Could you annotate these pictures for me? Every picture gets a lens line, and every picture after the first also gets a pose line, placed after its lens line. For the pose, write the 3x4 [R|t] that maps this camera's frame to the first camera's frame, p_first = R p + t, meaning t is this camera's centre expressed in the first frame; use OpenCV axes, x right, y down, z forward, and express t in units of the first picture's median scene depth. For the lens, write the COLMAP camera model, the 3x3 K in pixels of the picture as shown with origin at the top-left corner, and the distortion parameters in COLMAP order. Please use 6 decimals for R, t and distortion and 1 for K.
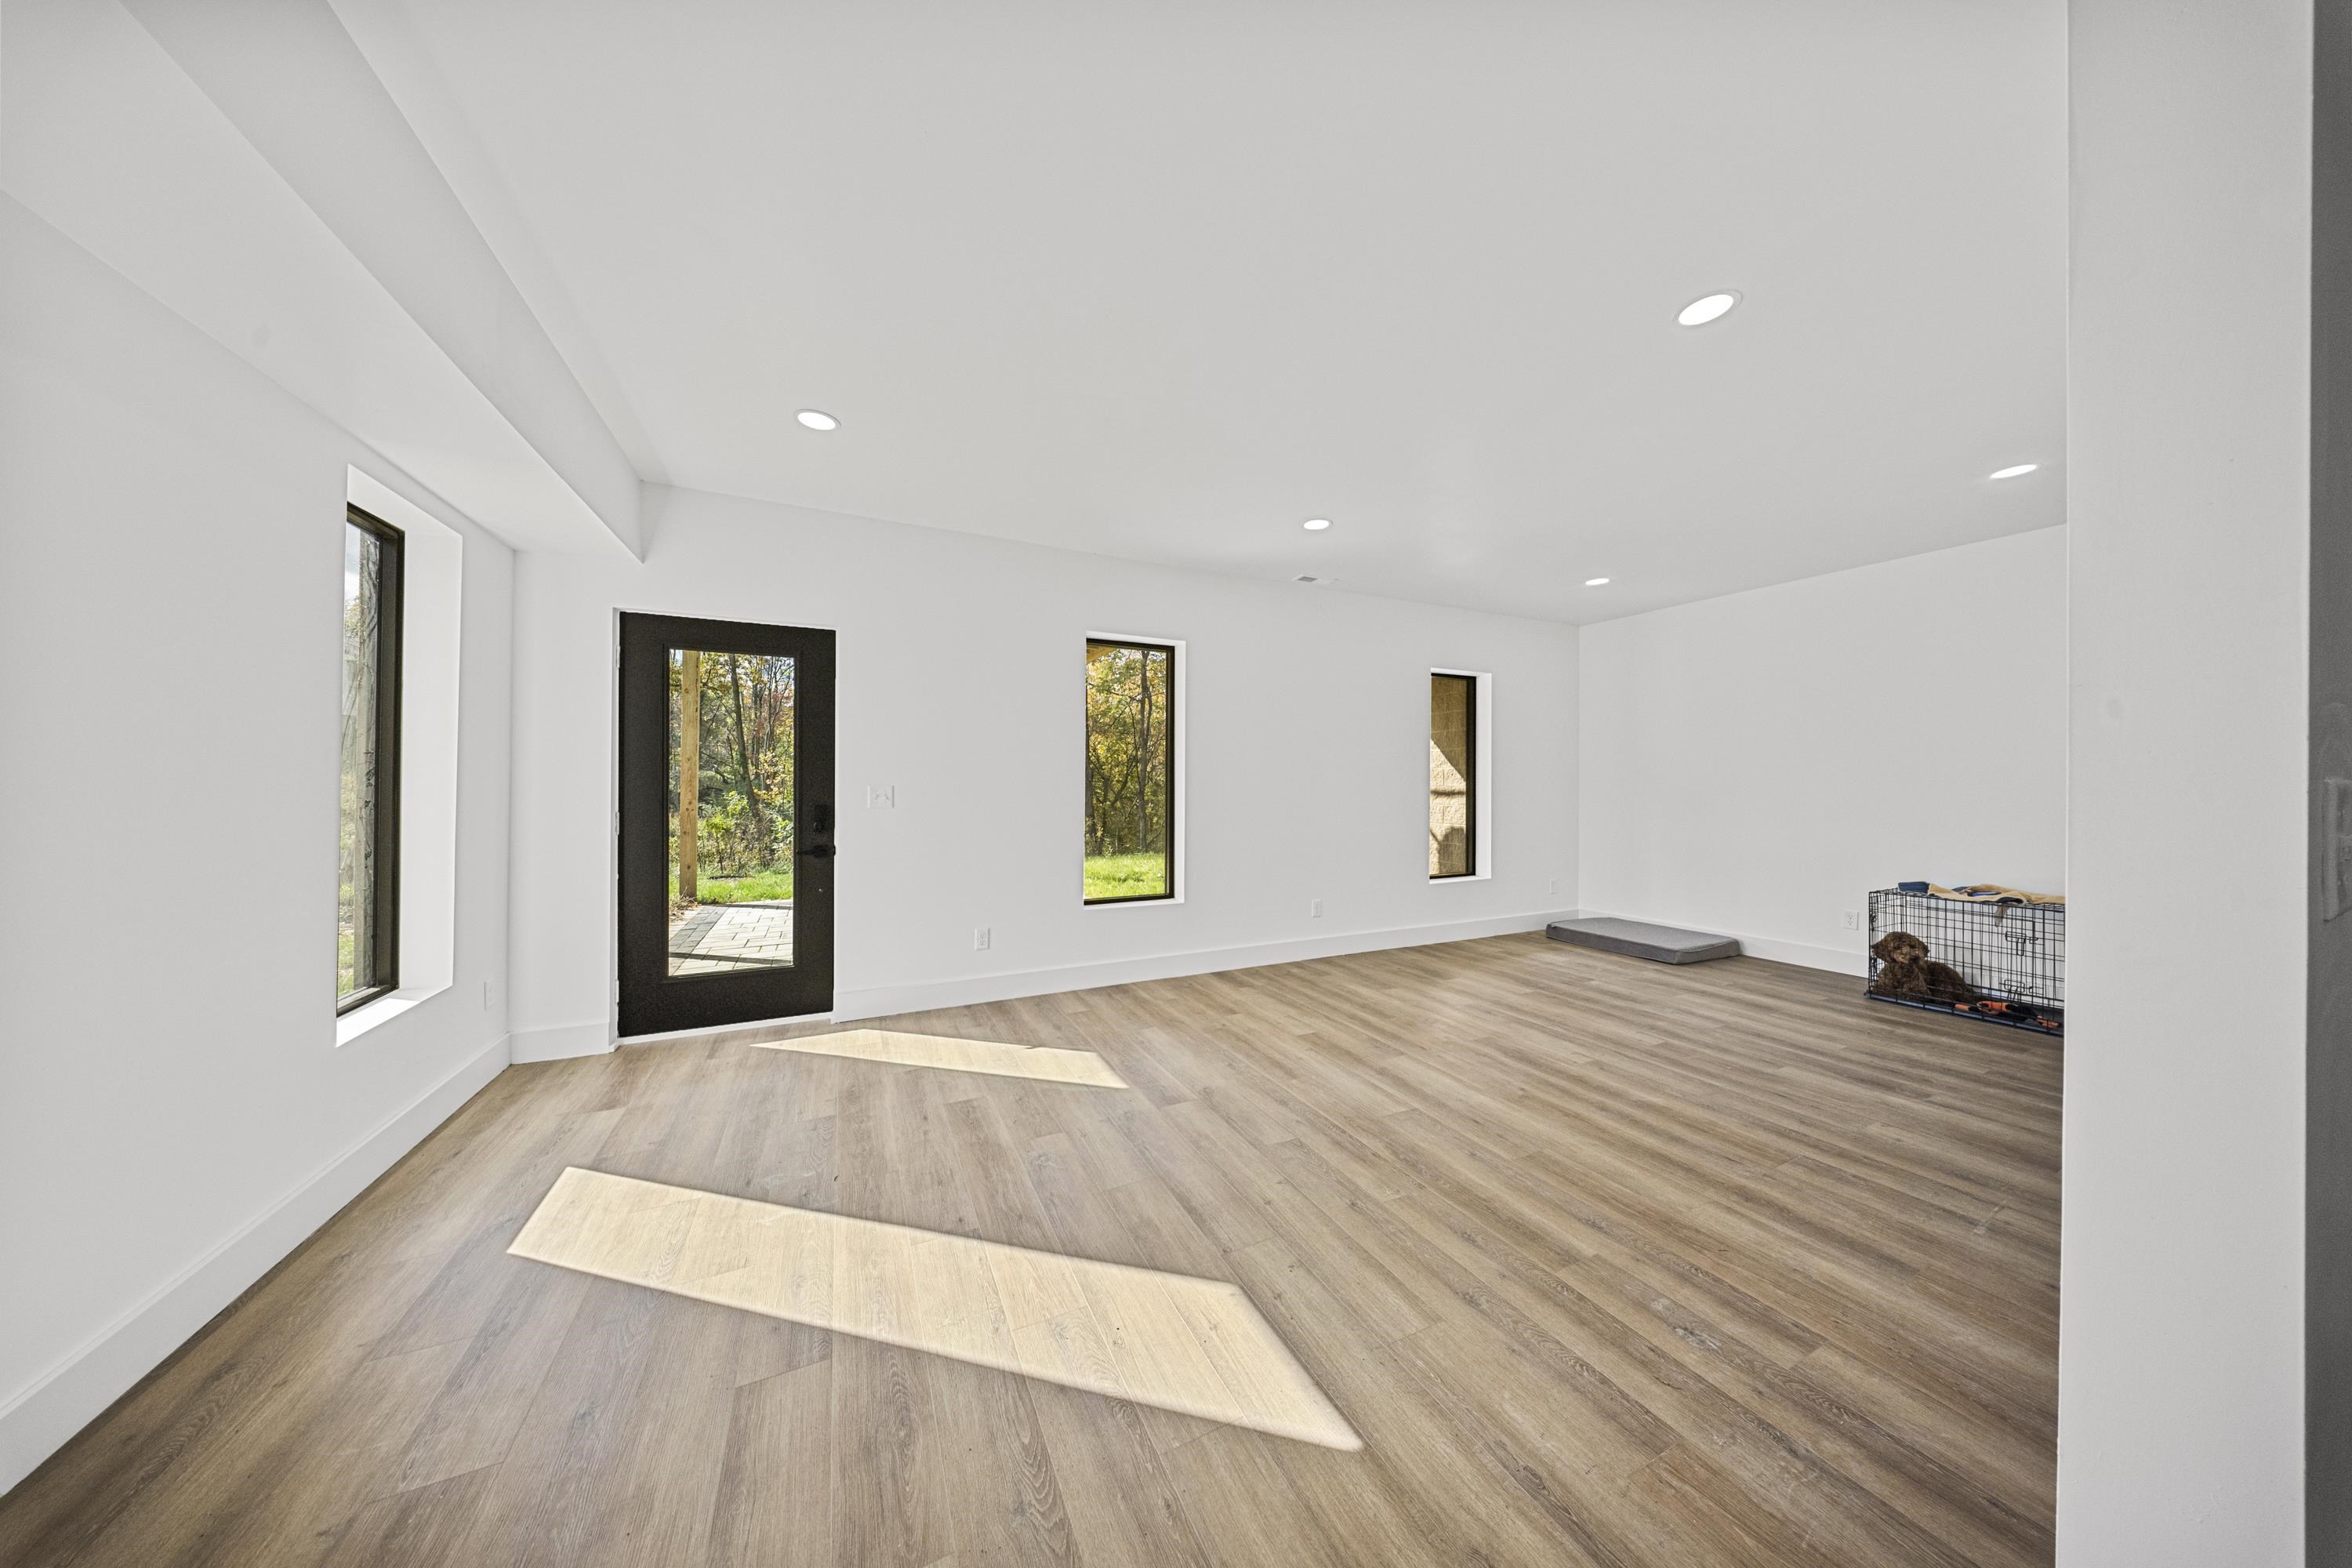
lens RADIAL K [[689.8, 0, 1173.7], [0, 689.8, 779.6], [0, 0, 1]] dist [-0.008926, -0.000066]
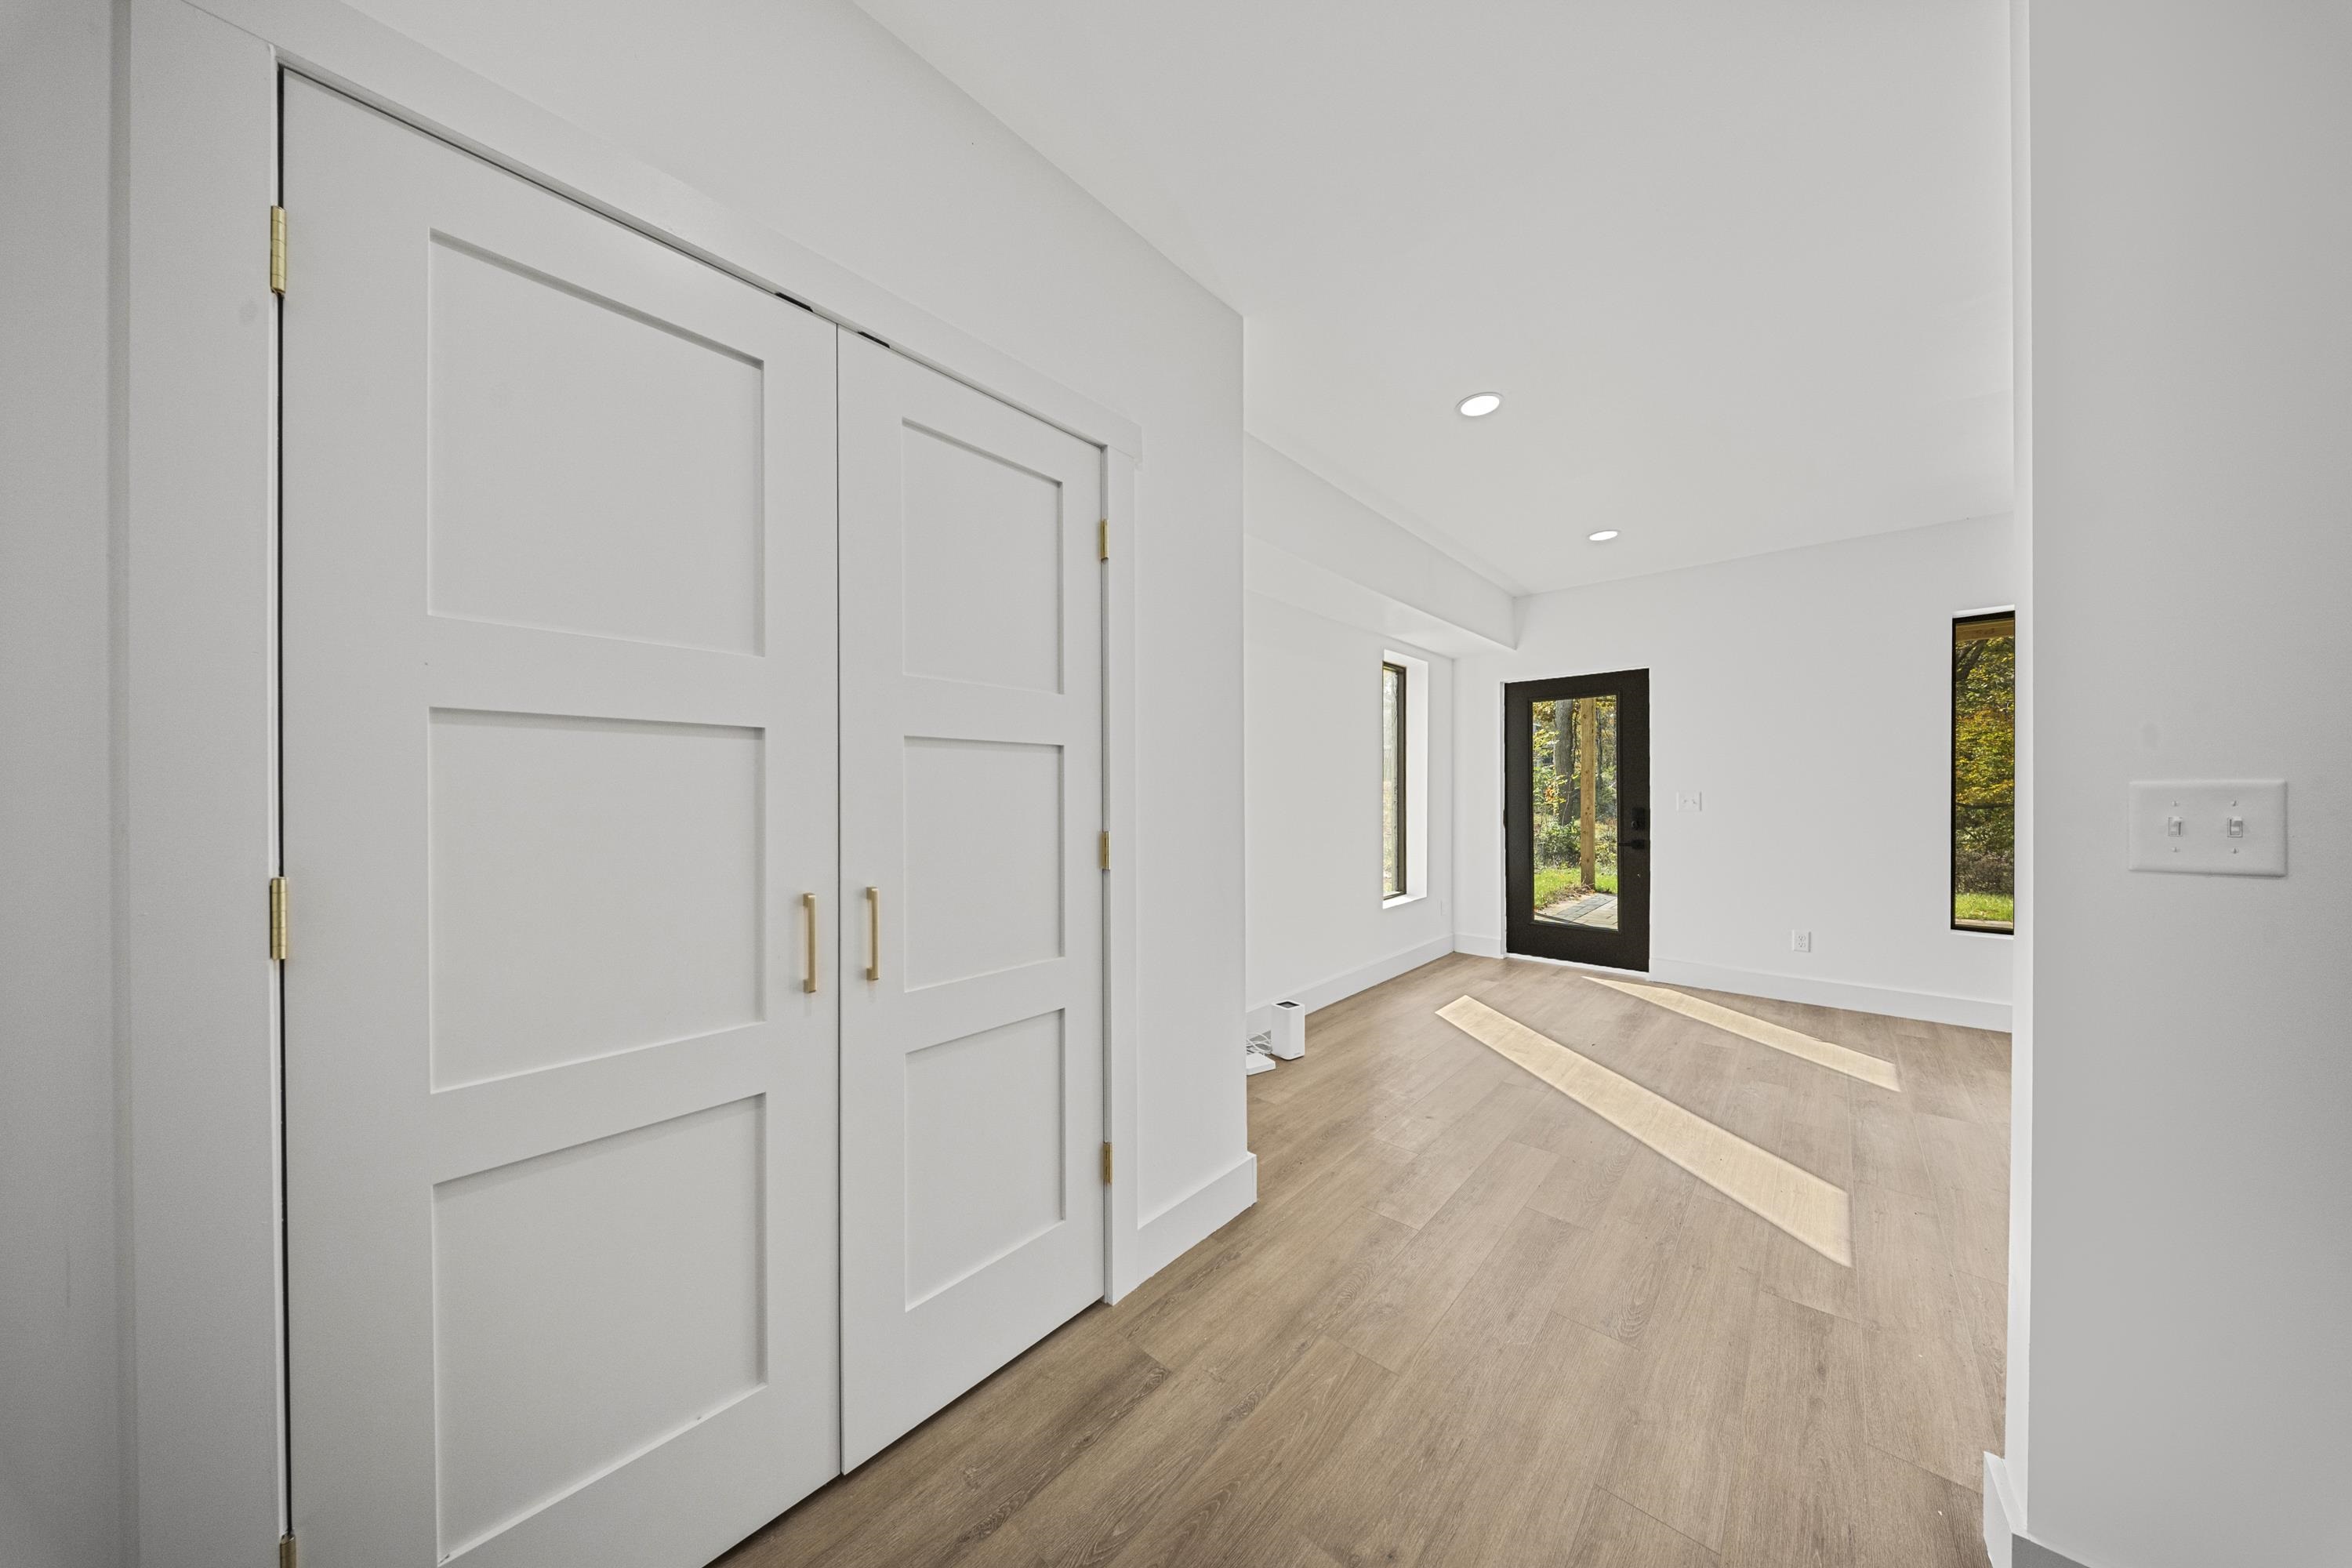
lens RADIAL K [[704.6, 0, 1202.7], [0, 704.6, 794.5], [0, 0, 1]] dist [0.000268, 0.000019]
pose [[0.399171, -0.004208, -0.916867, 0.402953], [0.014247, 0.999897, 0.001614, -0.002813], [0.916766, -0.013707, 0.399190, -0.288373]]
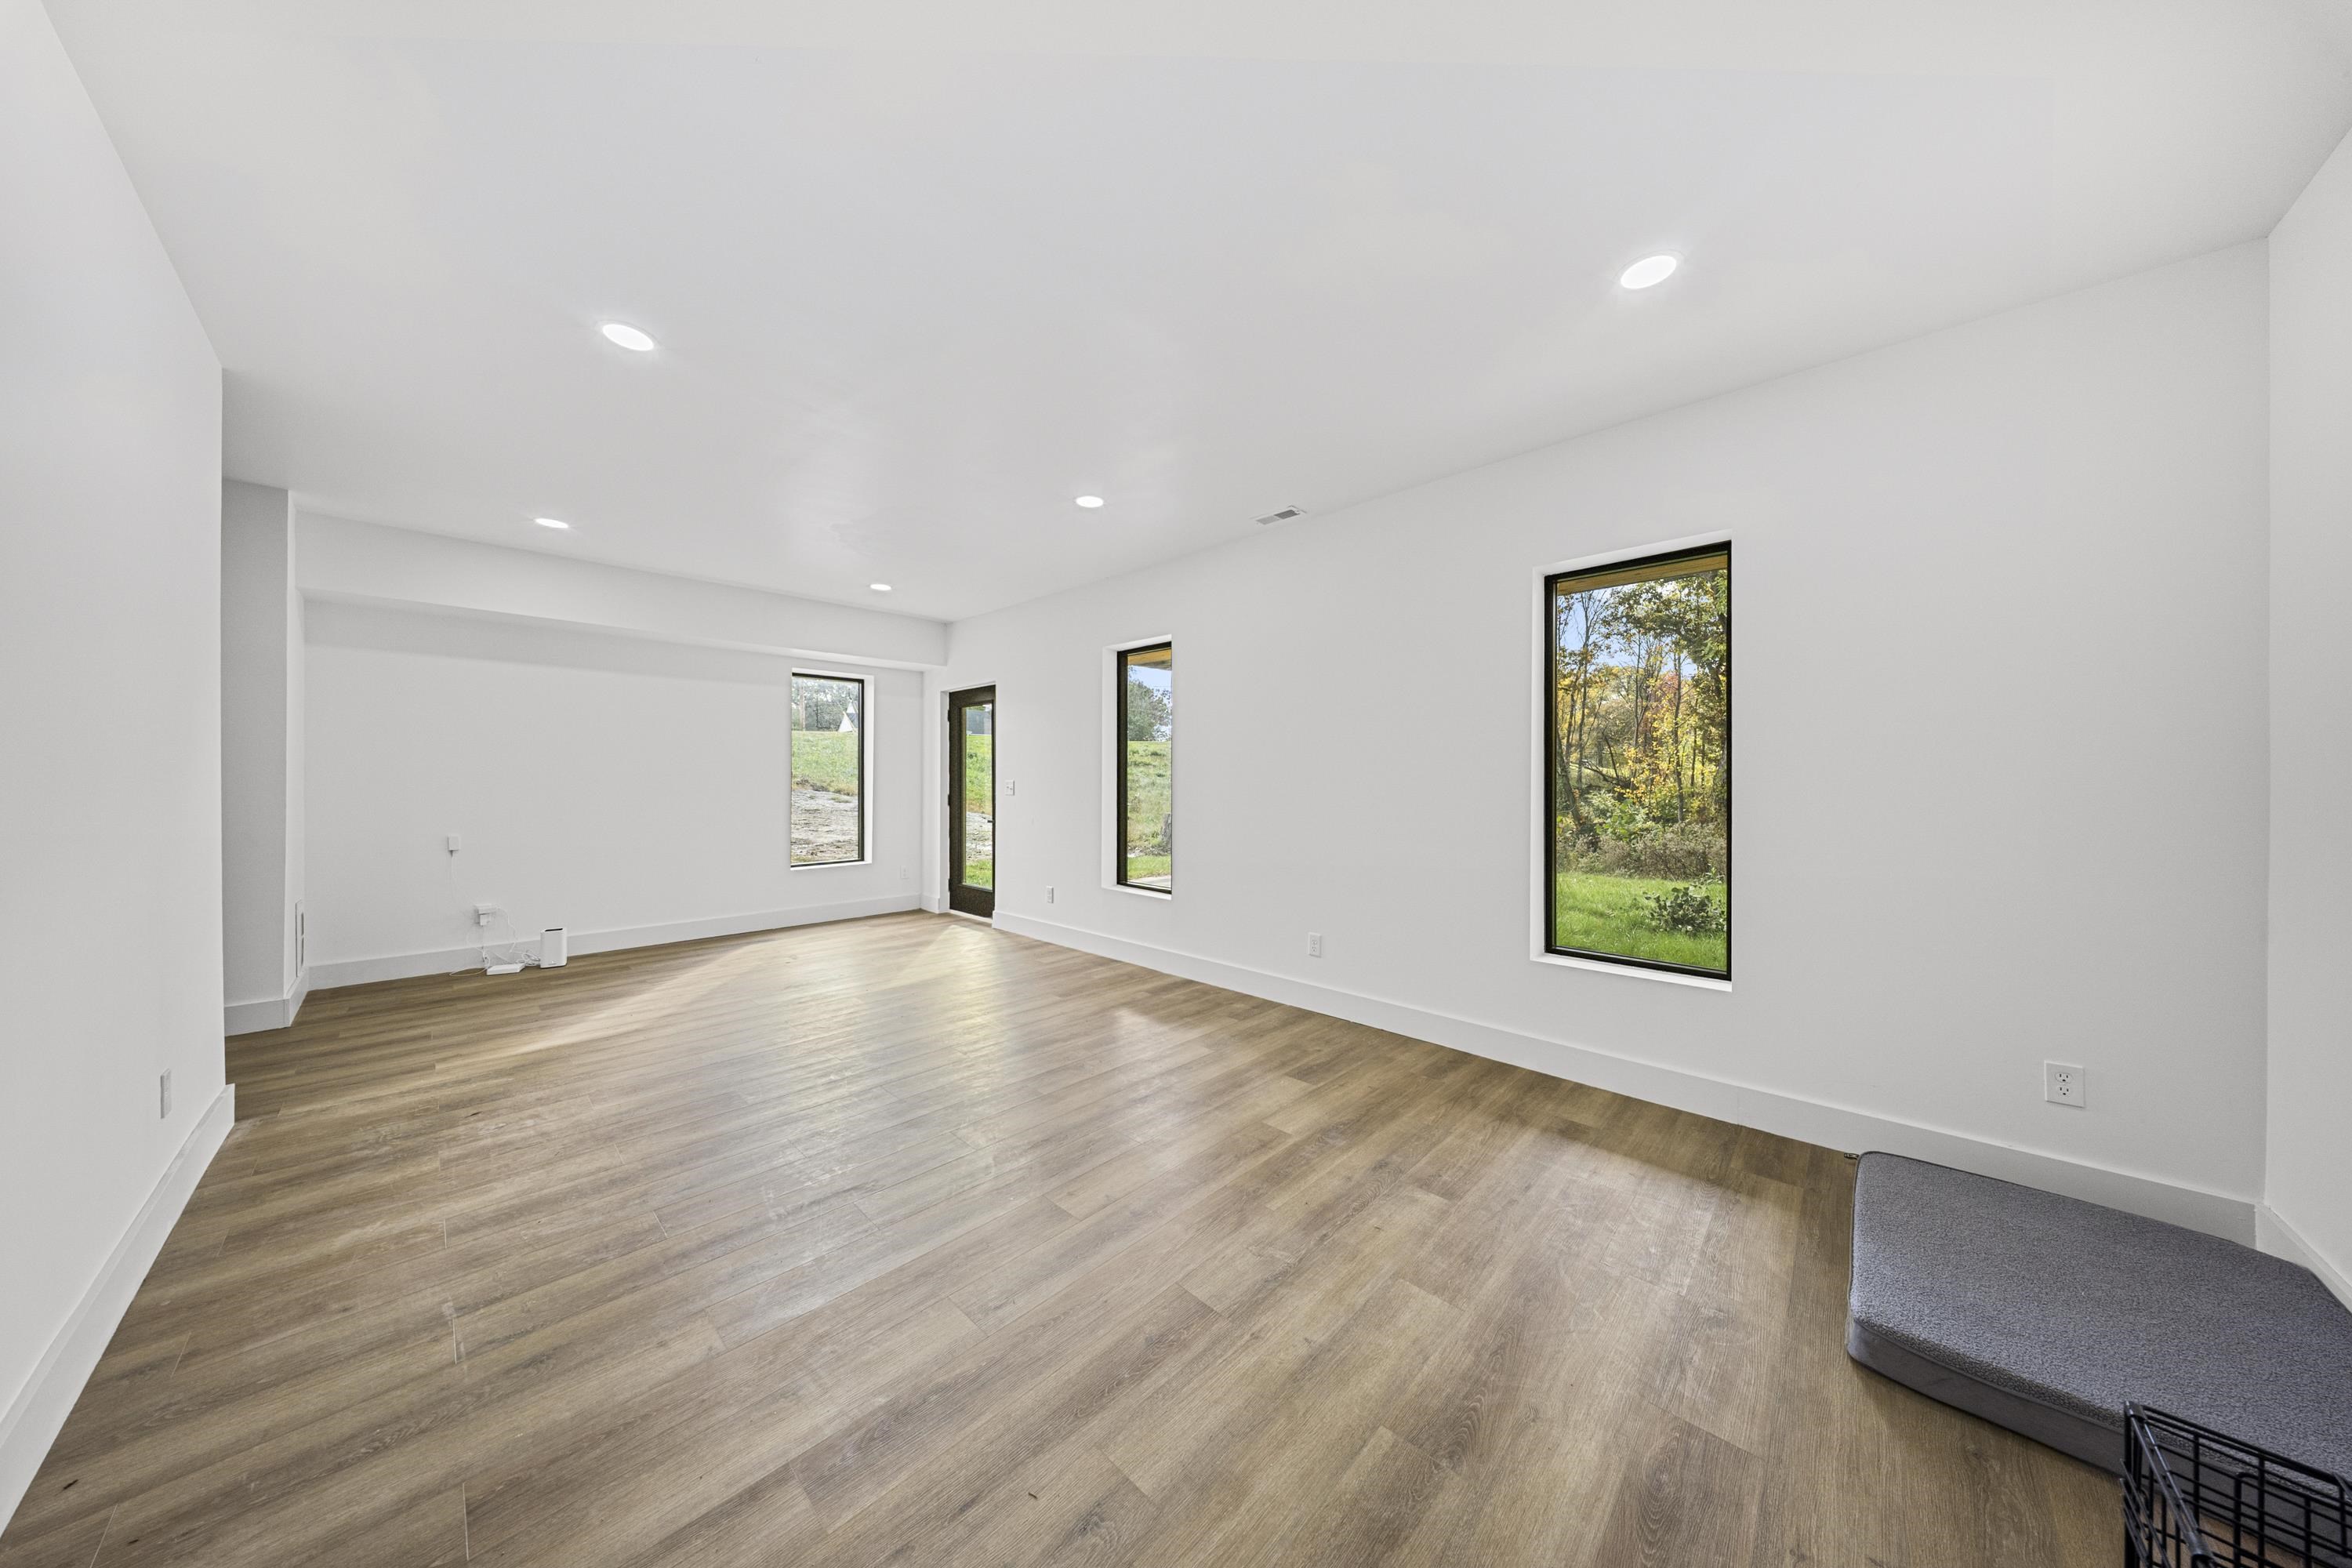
lens RADIAL K [[713.9, 0, 1161.2], [0, 713.9, 761.6], [0, 0, 1]] dist [0.001230, 0.000043]
pose [[0.355505, -0.023000, -0.934391, 1.338964], [0.009489, 0.999734, -0.020998, 0.004026], [0.934626, -0.001401, 0.355629, 0.860991]]
